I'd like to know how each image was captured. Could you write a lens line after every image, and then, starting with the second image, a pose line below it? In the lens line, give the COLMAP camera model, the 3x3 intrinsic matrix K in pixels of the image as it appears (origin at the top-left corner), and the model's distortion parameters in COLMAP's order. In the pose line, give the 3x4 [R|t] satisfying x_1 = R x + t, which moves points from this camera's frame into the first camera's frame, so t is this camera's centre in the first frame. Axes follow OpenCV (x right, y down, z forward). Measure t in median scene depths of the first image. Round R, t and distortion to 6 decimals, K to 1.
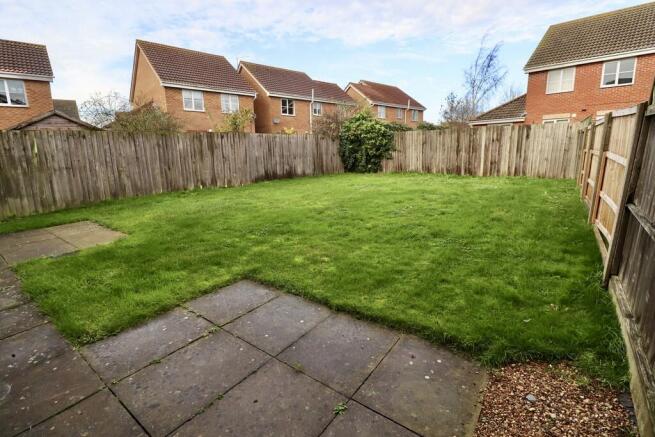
lens RADIAL K [[303.2, 0, 330.3], [0, 303.2, 211.2], [0, 0, 1]] dist [-0.000065, -0.012873]
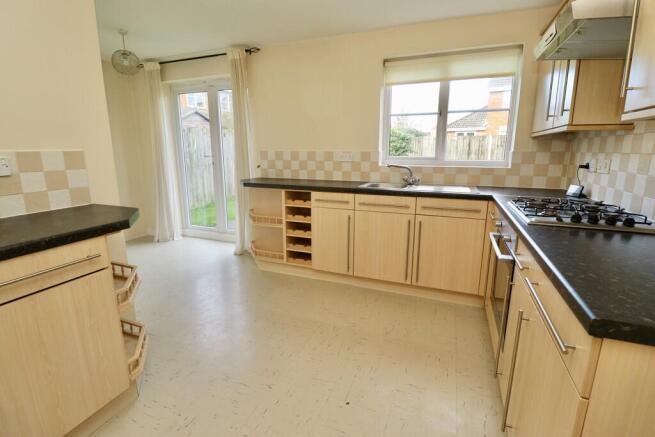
lens RADIAL K [[303.2, 0, 330.3], [0, 303.2, 211.2], [0, 0, 1]] dist [-0.000065, -0.012873]
pose [[0.967836, -0.031794, 0.249565, -0.512458], [0.031540, 0.999490, 0.005016, 0.017924], [-0.249597, 0.003017, 0.968345, -0.082647]]
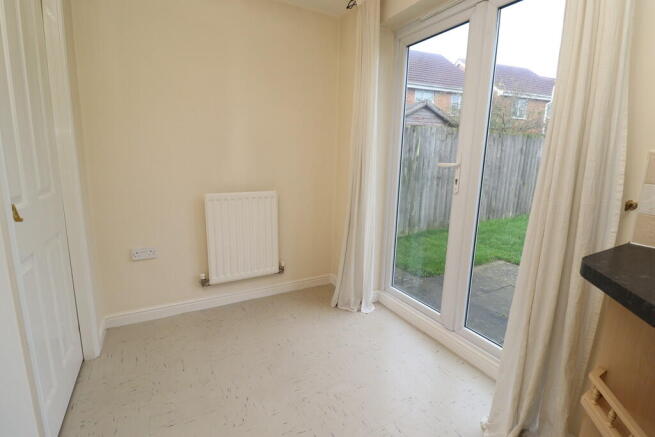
lens RADIAL K [[303.2, 0, 330.3], [0, 303.2, 211.2], [0, 0, 1]] dist [-0.000065, -0.012873]
pose [[0.910356, 0.111033, -0.398653, -0.553489], [-0.119819, 0.992792, 0.002897, -0.021349], [0.396101, 0.045129, 0.917097, 0.144011]]
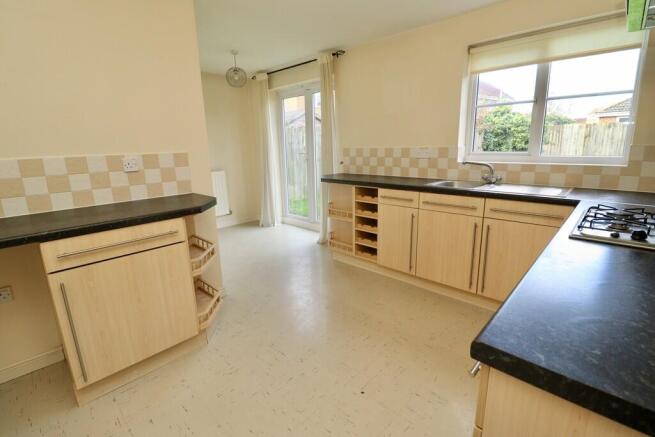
lens RADIAL K [[303.2, 0, 330.3], [0, 303.2, 211.2], [0, 0, 1]] dist [-0.000065, -0.012873]
pose [[0.992155, 0.023034, -0.122871, -0.470662], [-0.020450, 0.999543, 0.022246, 0.016891], [0.123328, -0.019558, 0.992173, -0.094875]]
